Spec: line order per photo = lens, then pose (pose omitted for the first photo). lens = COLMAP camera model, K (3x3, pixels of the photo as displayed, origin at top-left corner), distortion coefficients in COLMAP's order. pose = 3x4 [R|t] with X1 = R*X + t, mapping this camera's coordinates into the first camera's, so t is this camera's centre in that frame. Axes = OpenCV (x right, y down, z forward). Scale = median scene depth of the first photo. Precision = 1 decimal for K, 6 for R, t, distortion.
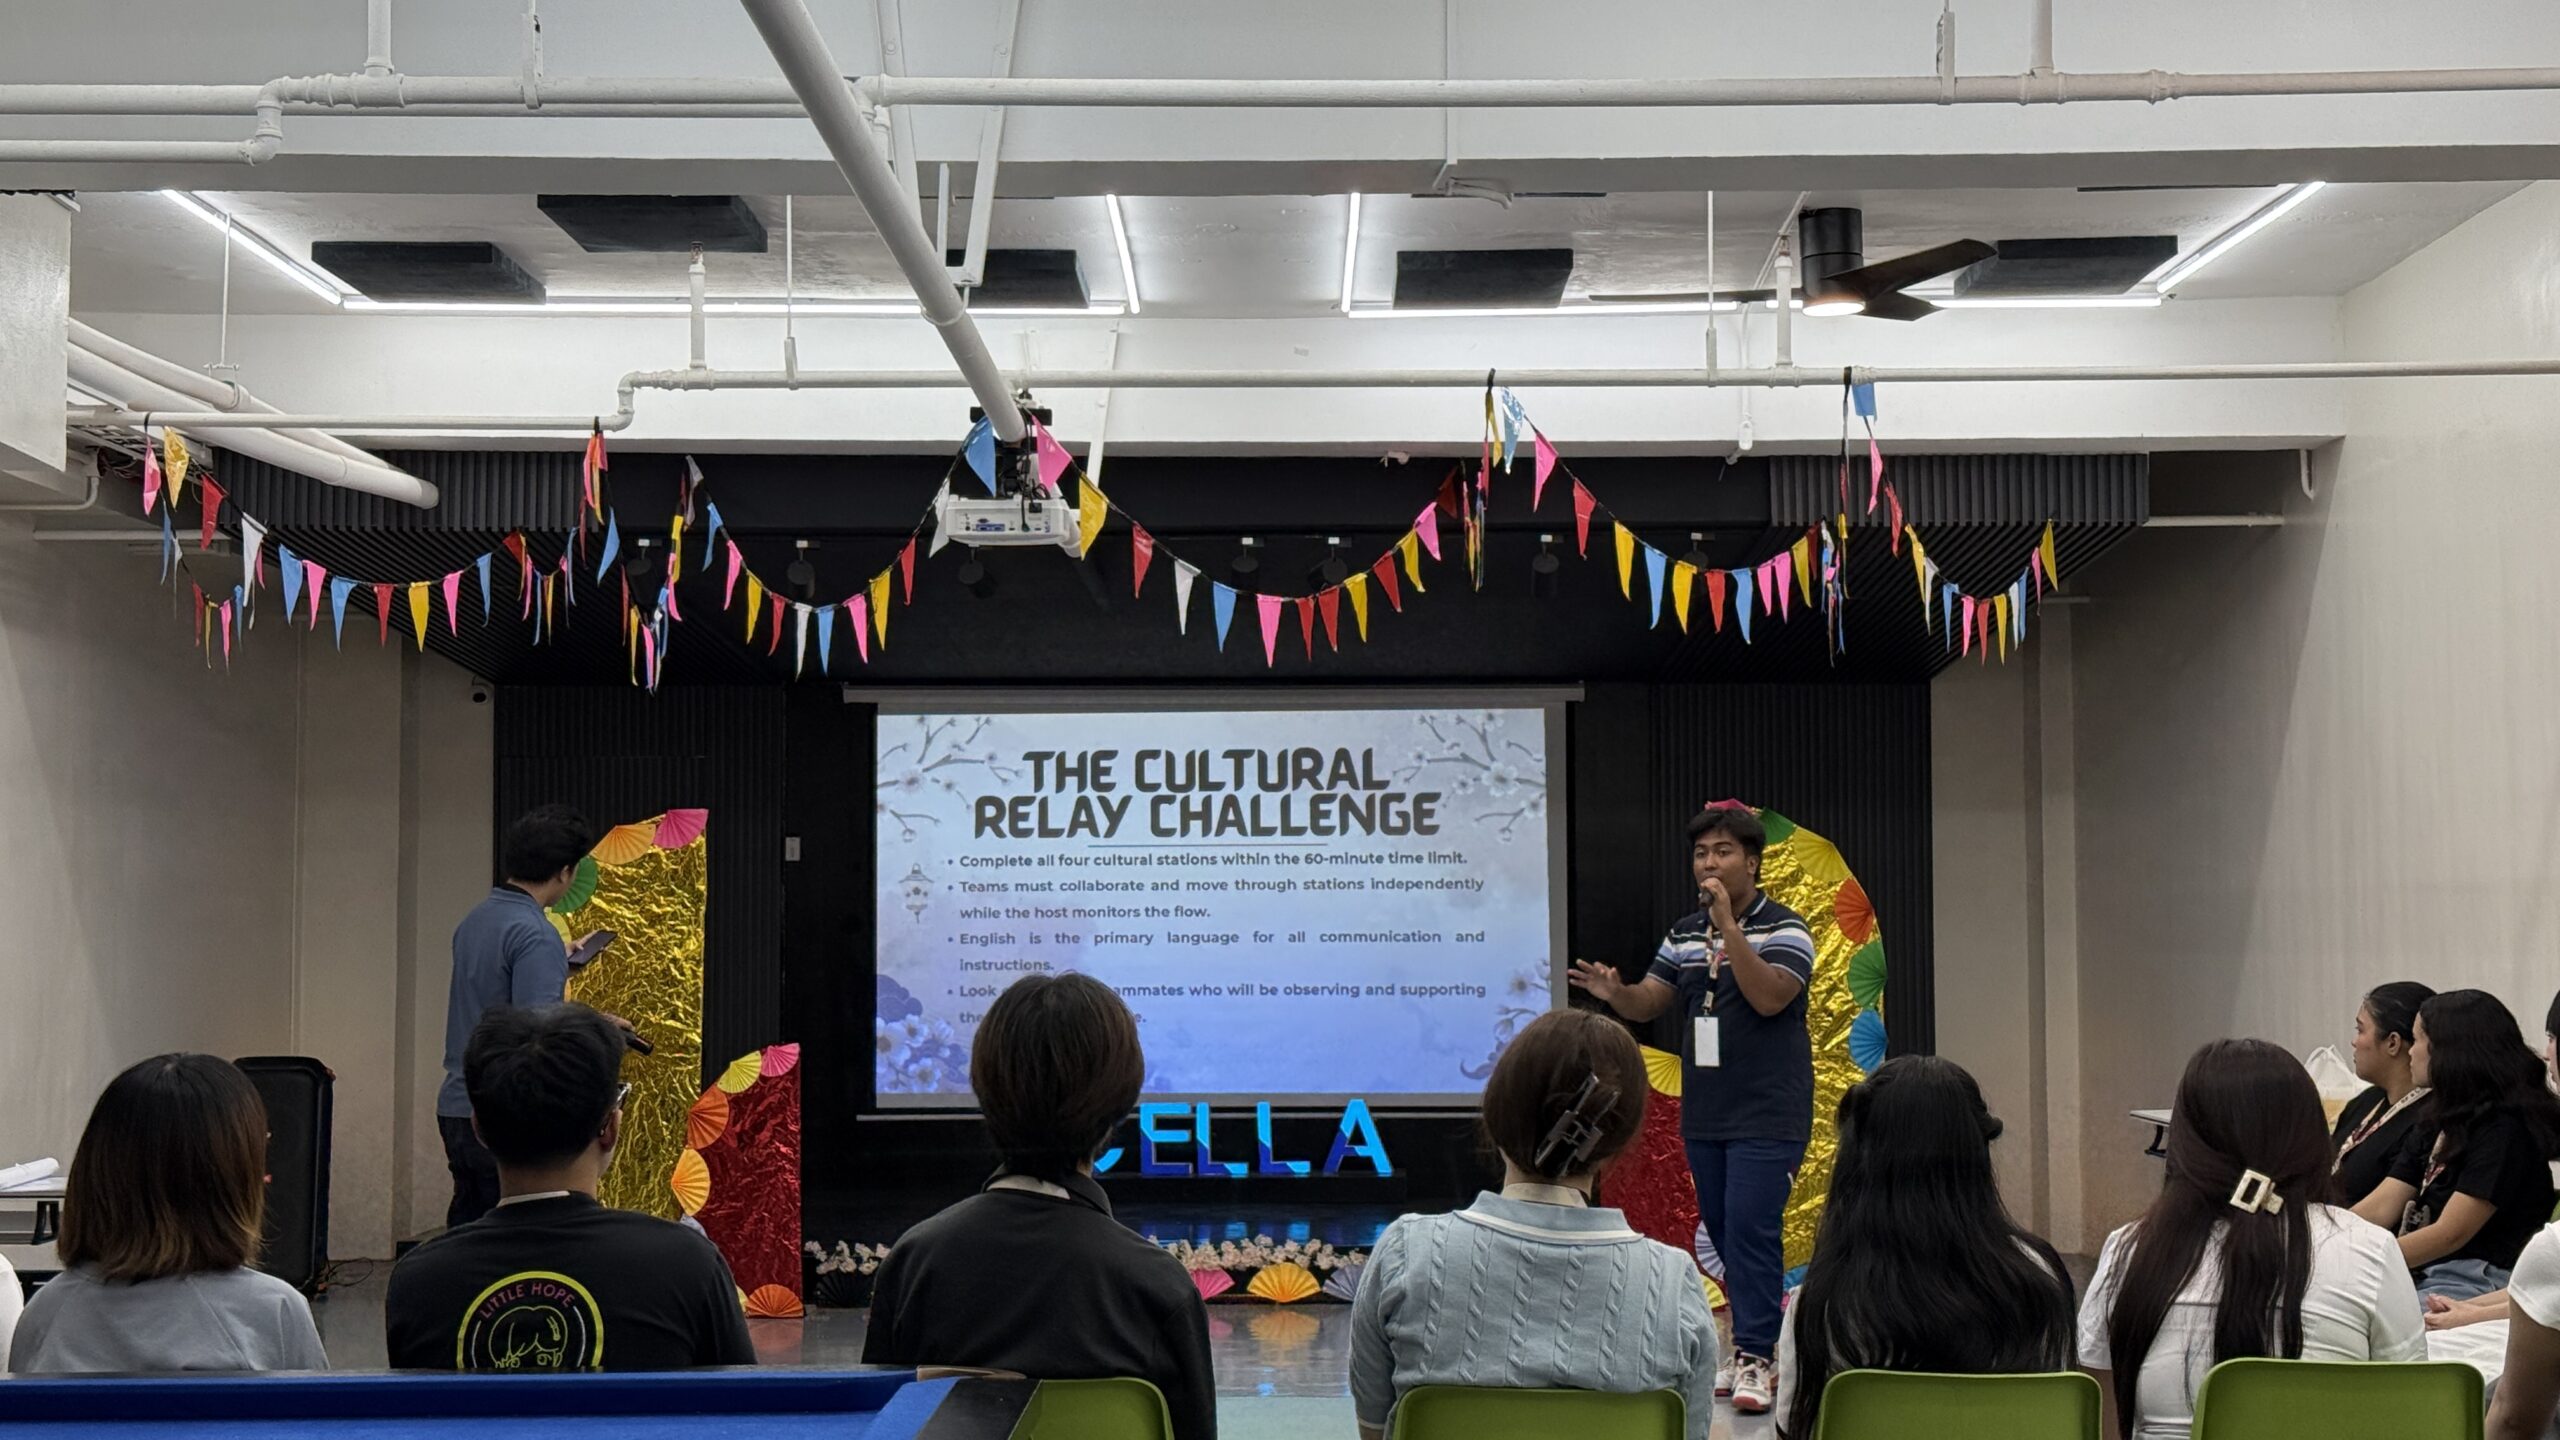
lens RADIAL K [[3726.1, 0, 1280.0], [0, 3726.1, 720.0], [0, 0, 1]] dist [0.205430, 0.041336]
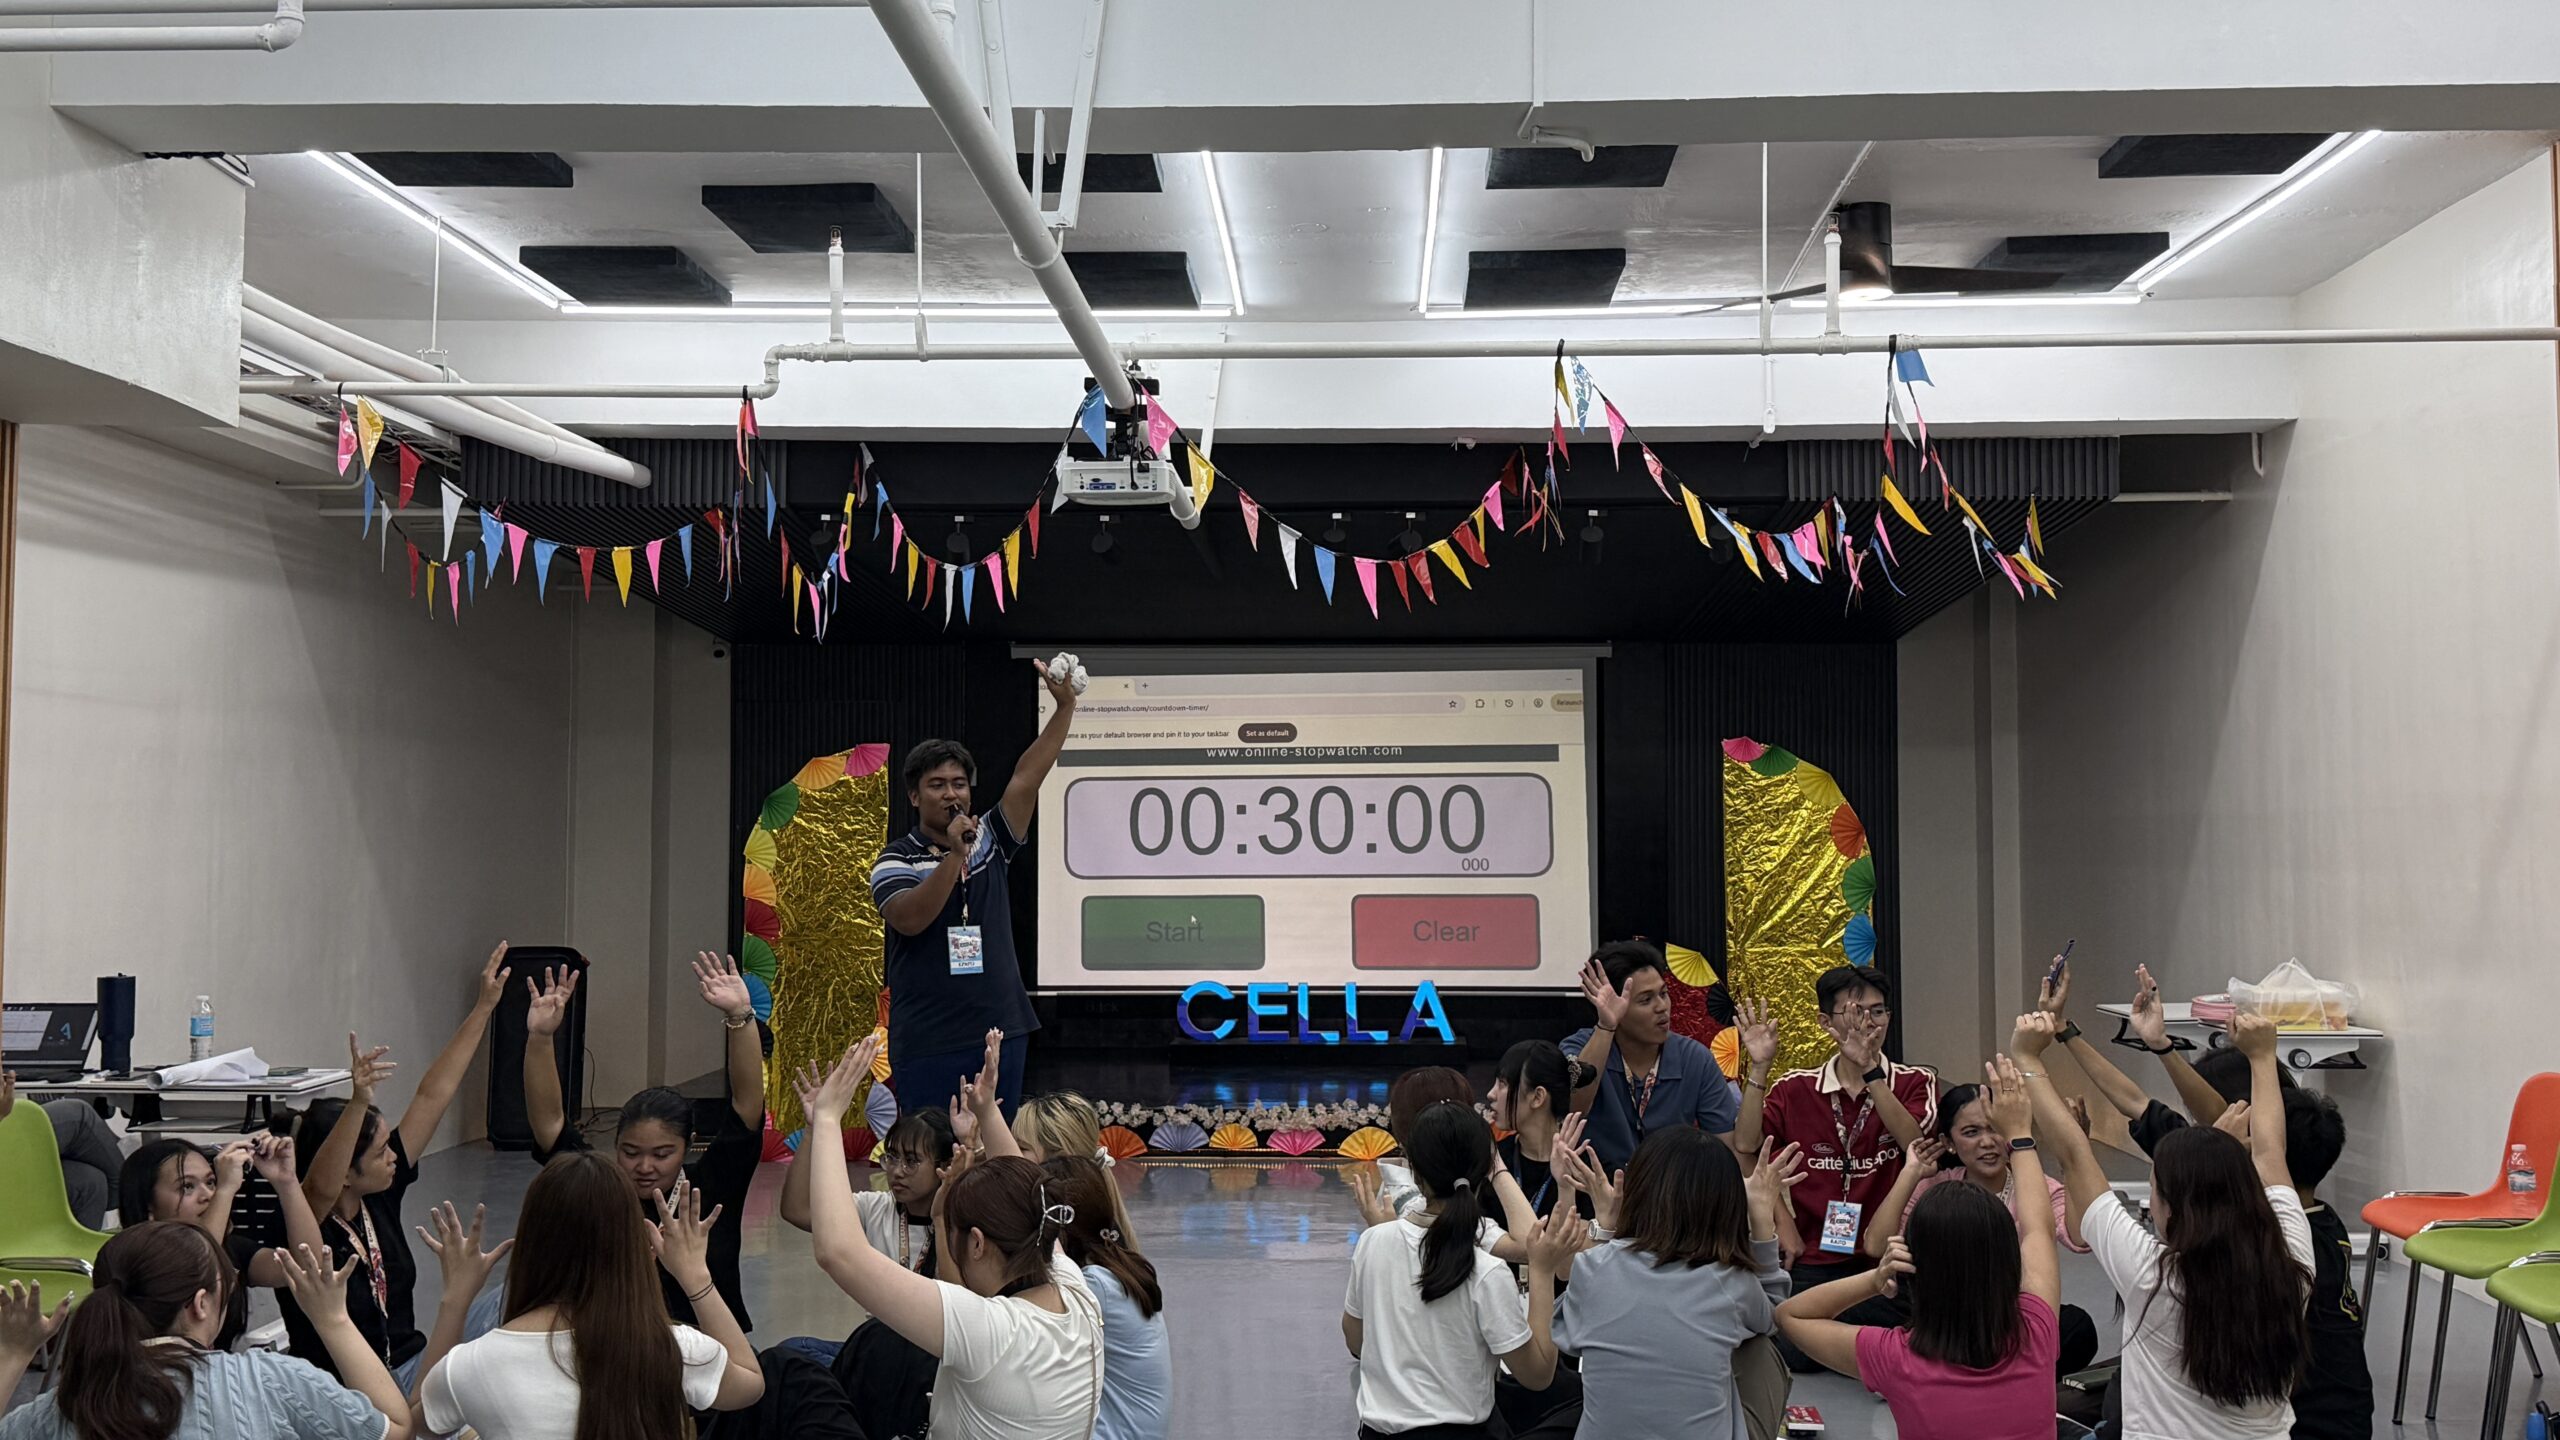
lens RADIAL K [[2570.4, 0, 1291.2], [0, 2570.4, 642.6], [0, 0, 1]] dist [0.121757, -0.379075]
pose [[0.999636, 0.000390, -0.026967, -0.001449], [-0.000826, 0.999870, -0.016132, 0.005488], [0.026957, 0.016148, 0.999506, 0.210569]]
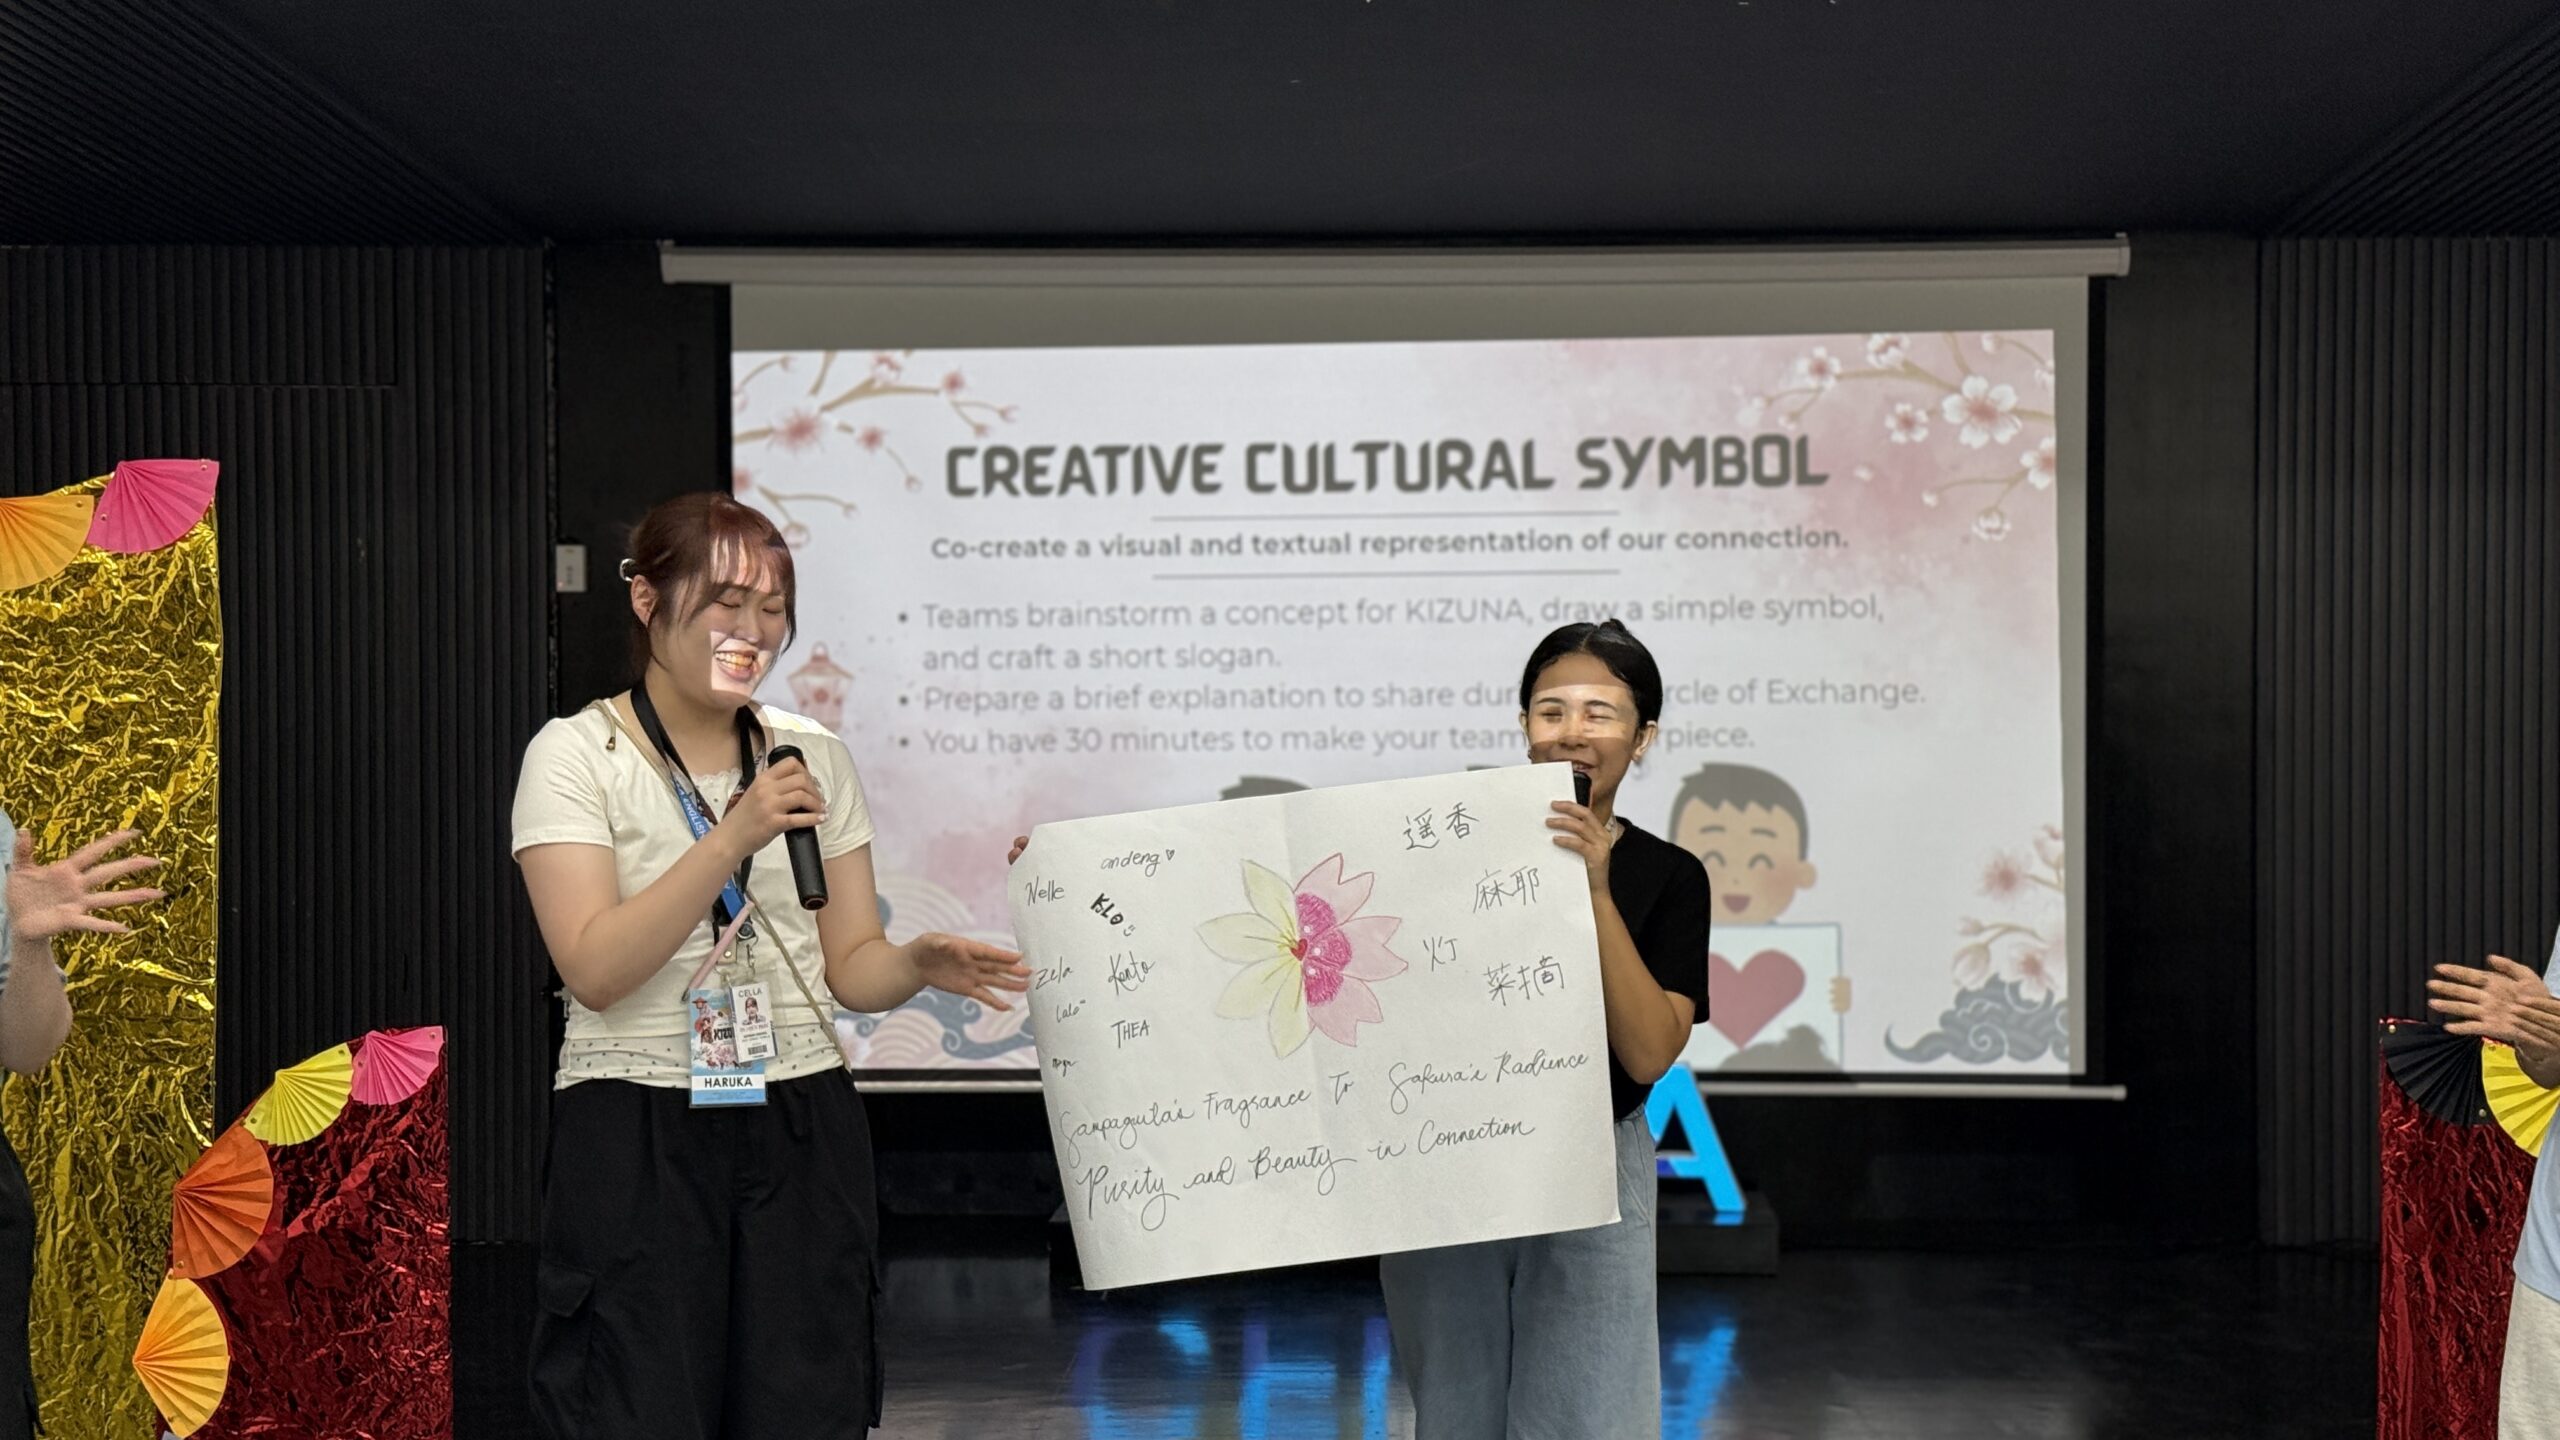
lens RADIAL K [[3726.1, 0, 1280.0], [0, 3726.1, 720.0], [0, 0, 1]] dist [0.205430, 0.041336]
pose [[0.999560, -0.000882, -0.029654, -0.027697], [0.003146, 0.997072, 0.076409, 0.025152], [0.029499, -0.076469, 0.996635, 0.705283]]
